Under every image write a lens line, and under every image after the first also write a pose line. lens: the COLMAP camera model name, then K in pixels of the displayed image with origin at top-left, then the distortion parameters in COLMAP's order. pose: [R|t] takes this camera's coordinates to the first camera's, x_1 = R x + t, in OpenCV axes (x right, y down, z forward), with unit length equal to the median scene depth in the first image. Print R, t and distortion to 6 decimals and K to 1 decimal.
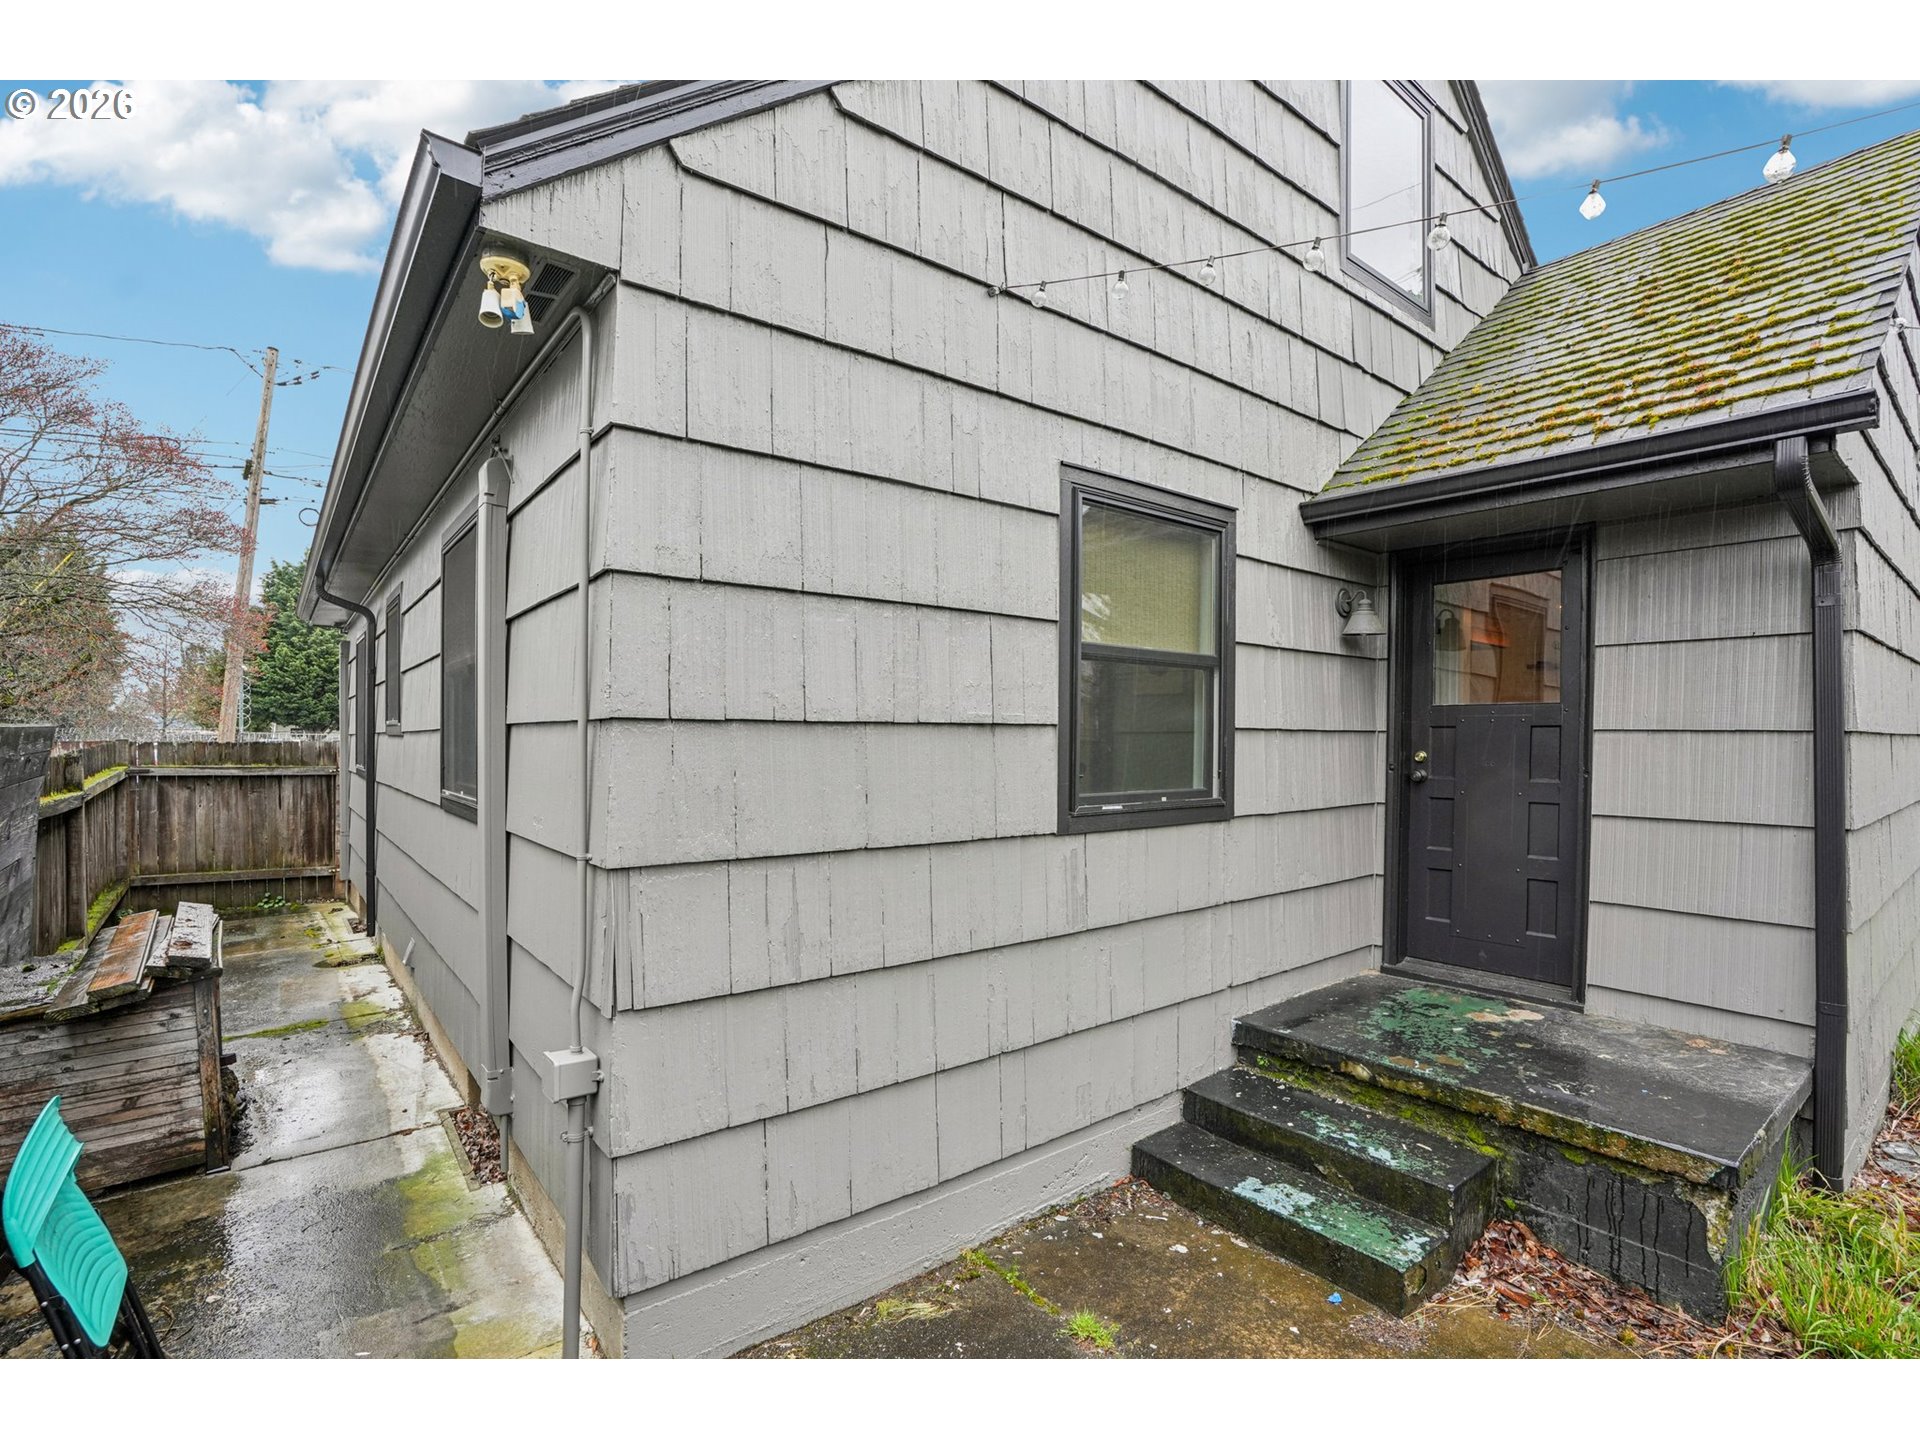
lens RADIAL K [[903.5, 0, 971.2], [0, 903.5, 725.3], [0, 0, 1]] dist [-0.071824, 0.026937]
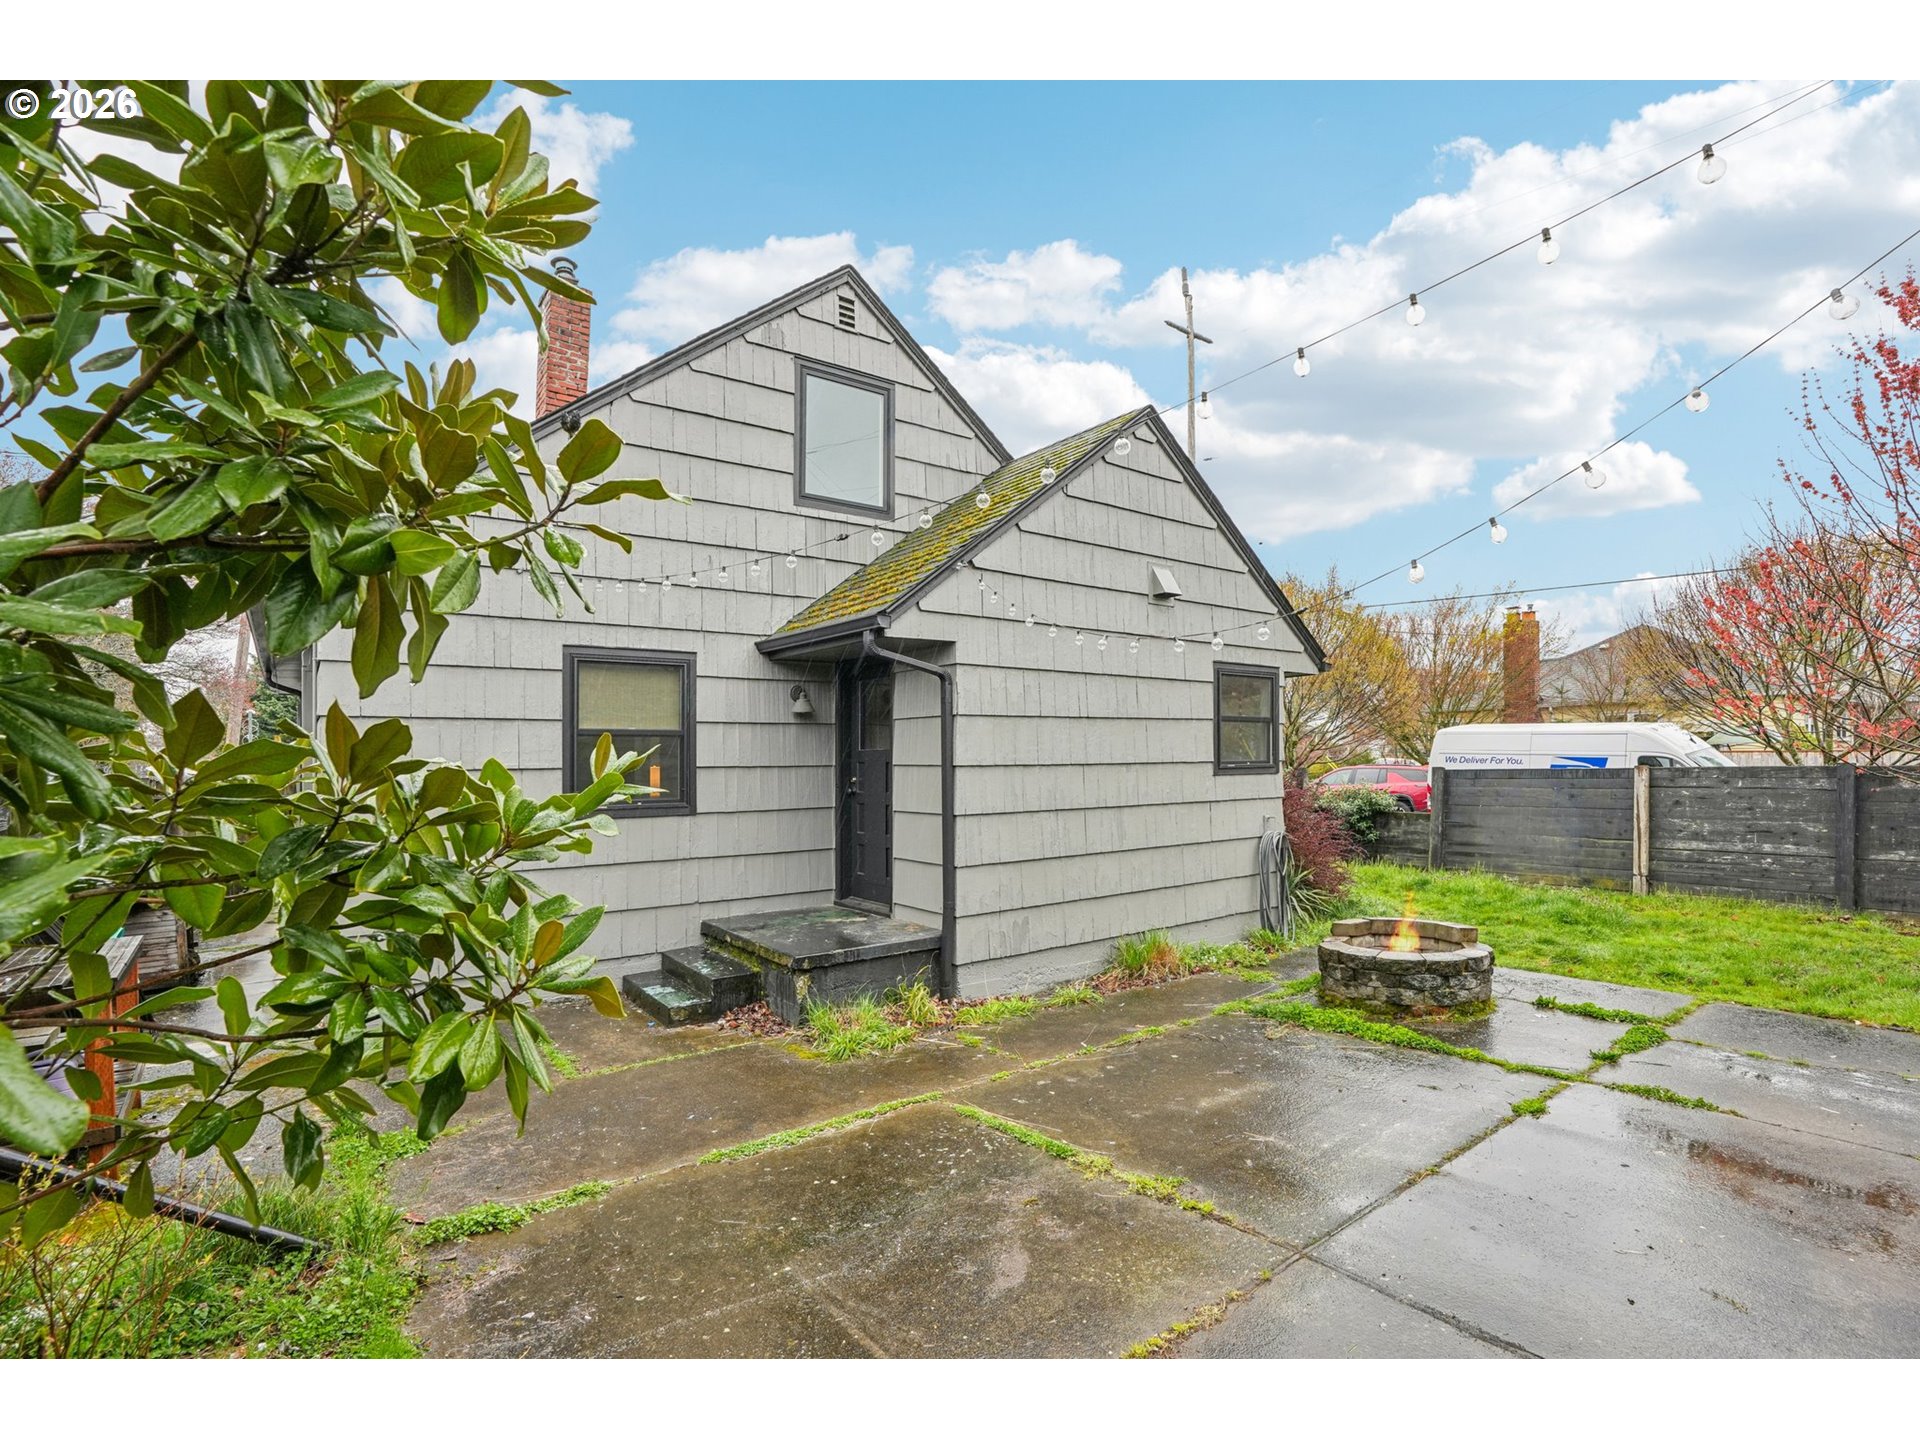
lens RADIAL K [[903.5, 0, 971.2], [0, 903.5, 725.3], [0, 0, 1]] dist [-0.071824, 0.026937]
pose [[0.999637, -0.017819, -0.020199, 0.925076], [0.017337, 0.999567, -0.023785, -0.029857], [0.020615, 0.023426, 0.999513, -0.910616]]
